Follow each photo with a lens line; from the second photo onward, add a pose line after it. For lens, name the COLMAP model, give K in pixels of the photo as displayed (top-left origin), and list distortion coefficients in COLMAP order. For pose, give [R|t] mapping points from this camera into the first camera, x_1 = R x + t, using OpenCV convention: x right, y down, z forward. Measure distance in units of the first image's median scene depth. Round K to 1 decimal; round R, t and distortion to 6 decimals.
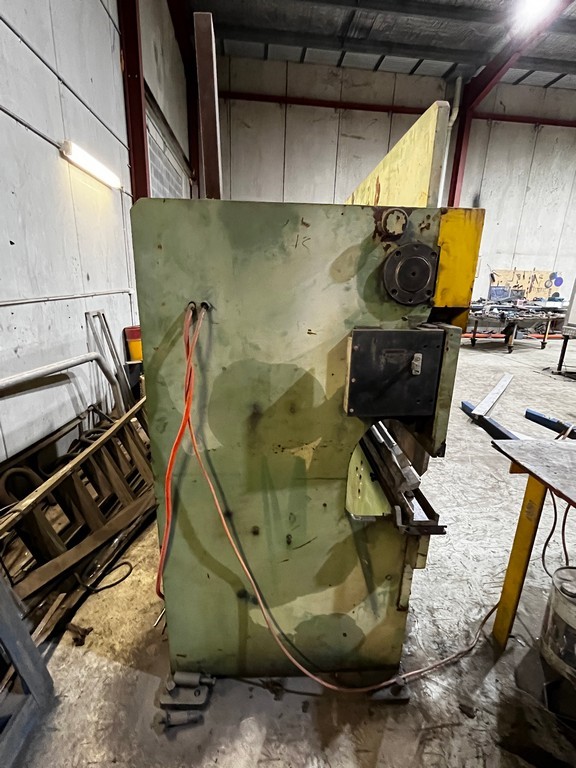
lens RADIAL K [[355.9, 0, 288.0], [0, 355.9, 384.0], [0, 0, 1]] dist [-0.002735, -0.000294]
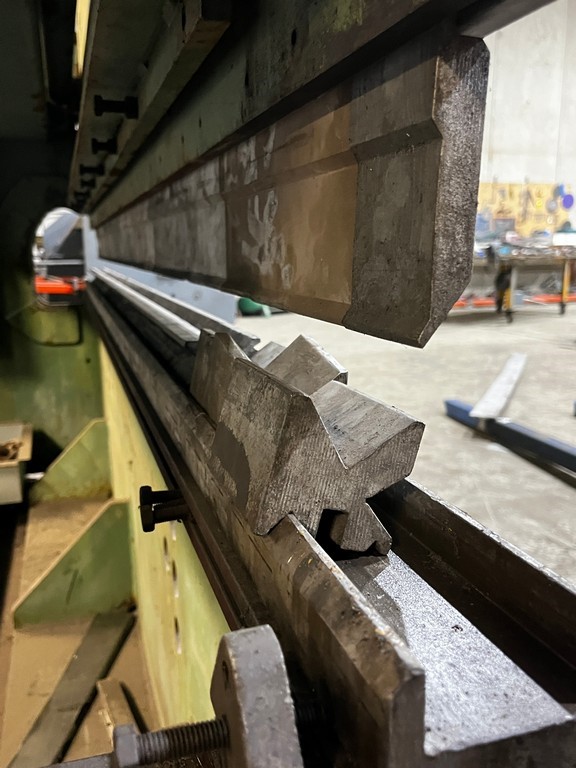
lens RADIAL K [[718.7, 0, 288.0], [0, 718.7, 384.0], [0, 0, 1]] dist [0.003086, -0.000421]
pose [[0.960370, -0.083213, 0.266016, 0.030504], [0.103103, 0.992757, -0.061676, 0.032680], [-0.258956, 0.086659, 0.961994, 0.090429]]
